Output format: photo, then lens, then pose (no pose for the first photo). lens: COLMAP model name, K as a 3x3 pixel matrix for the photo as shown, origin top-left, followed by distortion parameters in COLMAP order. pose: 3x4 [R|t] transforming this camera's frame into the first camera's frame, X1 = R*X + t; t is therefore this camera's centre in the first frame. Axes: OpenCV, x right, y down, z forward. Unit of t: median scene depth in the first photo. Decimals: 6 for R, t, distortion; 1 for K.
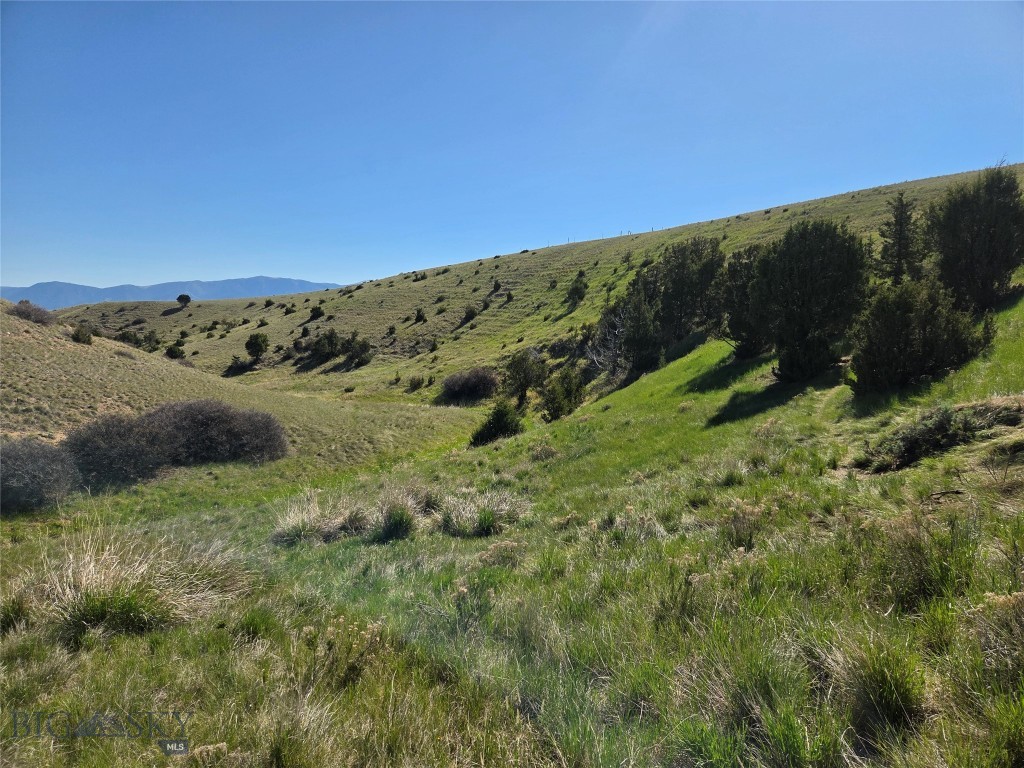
lens RADIAL K [[695.5, 0, 513.7], [0, 695.5, 387.5], [0, 0, 1]] dist [0.048526, -0.027621]
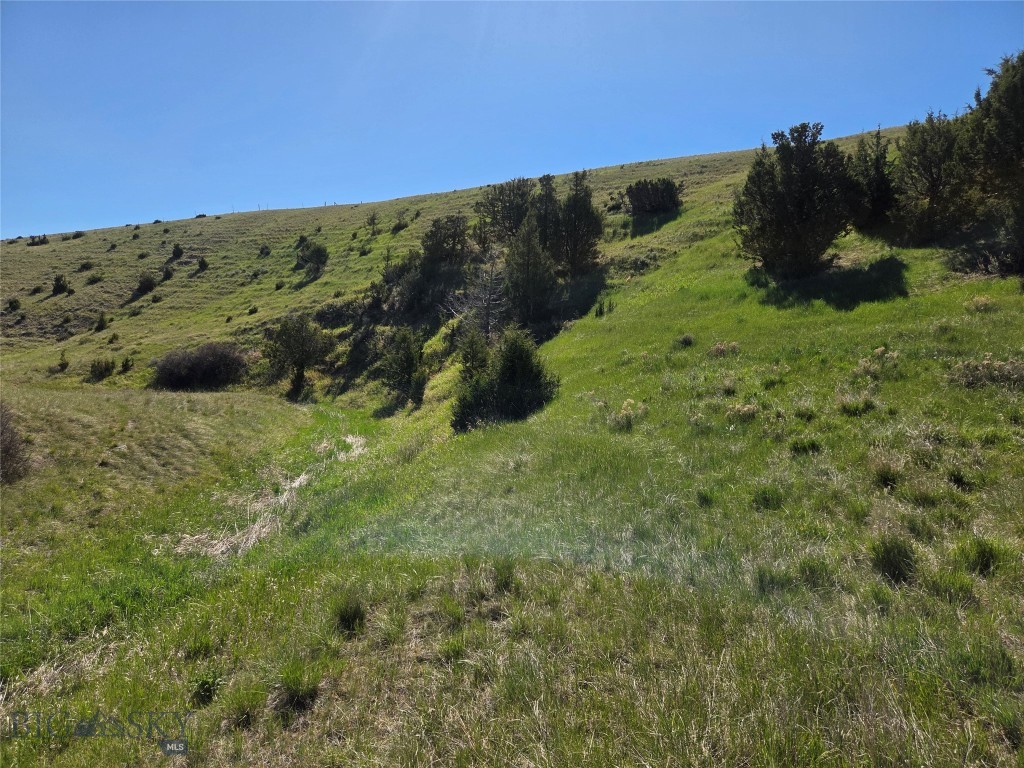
lens RADIAL K [[695.5, 0, 512.0], [0, 695.5, 380.2], [0, 0, 1]] dist [0.048526, -0.027621]
pose [[0.872993, -0.029423, 0.486845, -0.090345], [0.038433, 0.999225, -0.008527, 0.018504], [-0.486216, 0.026155, 0.873447, 0.154273]]
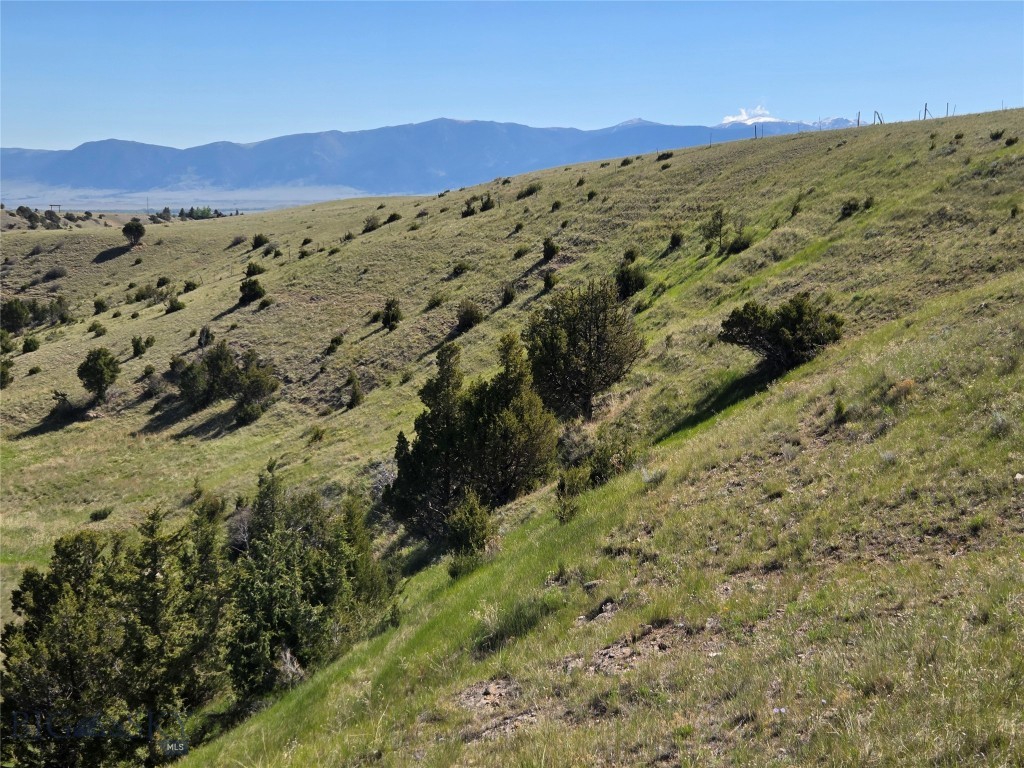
lens RADIAL K [[1382.2, 0, 515.3], [0, 1382.2, 381.3], [0, 0, 1]] dist [0.080342, 0.000000]
pose [[0.955091, 0.022863, -0.295430, 0.257564], [-0.011206, 0.999093, 0.041091, -0.101206], [0.296101, -0.035935, 0.954480, 0.076387]]
